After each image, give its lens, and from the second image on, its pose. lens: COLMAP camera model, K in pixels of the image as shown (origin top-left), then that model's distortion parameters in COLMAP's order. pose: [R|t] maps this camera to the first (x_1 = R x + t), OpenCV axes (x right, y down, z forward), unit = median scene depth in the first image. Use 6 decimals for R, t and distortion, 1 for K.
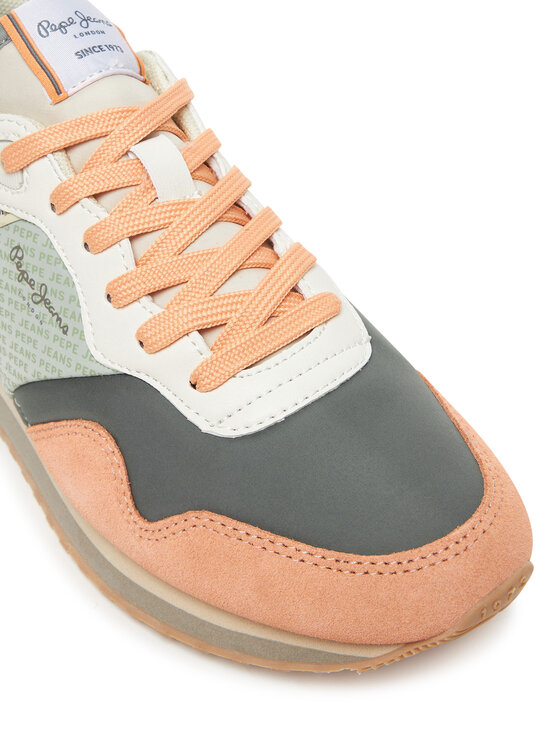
lens RADIAL K [[1669.9, 0, 280.0], [0, 1669.9, 373.0], [0, 0, 1]] dist [-0.082986, -0.096635]
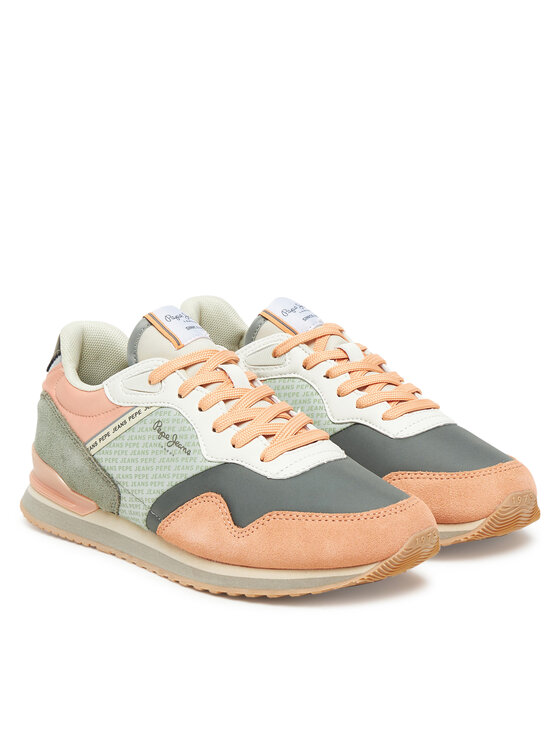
lens RADIAL K [[2325.3, 0, 280.0], [0, 2325.3, 373.0], [0, 0, 1]] dist [0.092199, 0.224373]
pose [[0.991500, -0.014763, 0.129264, -0.377809], [0.071616, 0.891403, -0.447517, 1.129526], [-0.108619, 0.452971, 0.884884, -1.478964]]
